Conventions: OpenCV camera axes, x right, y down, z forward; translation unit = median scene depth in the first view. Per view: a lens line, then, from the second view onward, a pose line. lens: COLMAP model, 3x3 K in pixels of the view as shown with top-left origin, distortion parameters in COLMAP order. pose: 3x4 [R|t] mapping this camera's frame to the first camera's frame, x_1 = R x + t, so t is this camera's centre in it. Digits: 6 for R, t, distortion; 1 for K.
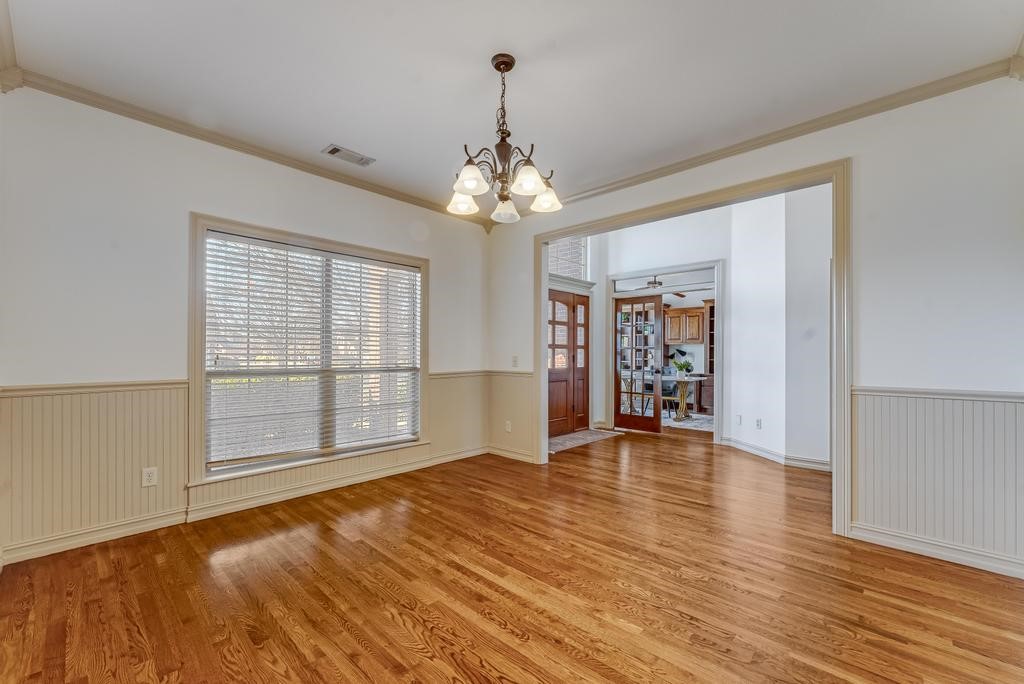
lens RADIAL K [[419.5, 0, 520.1], [0, 419.5, 354.8], [0, 0, 1]] dist [-0.000354, 0.000126]
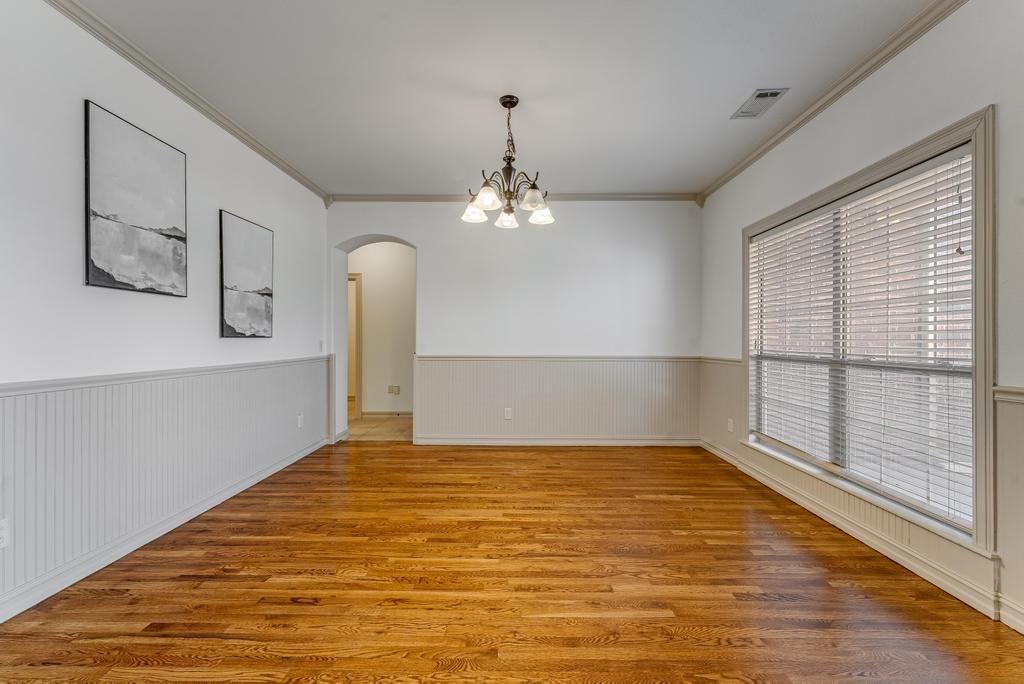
lens RADIAL K [[419.5, 0, 510.1], [0, 419.5, 340.5], [0, 0, 1]] dist [-0.000354, 0.000126]
pose [[-0.746104, -0.002996, -0.665823, 0.680919], [-0.005189, 0.999986, 0.001314, 0.003435], [0.665809, 0.004435, -0.746109, 1.688844]]
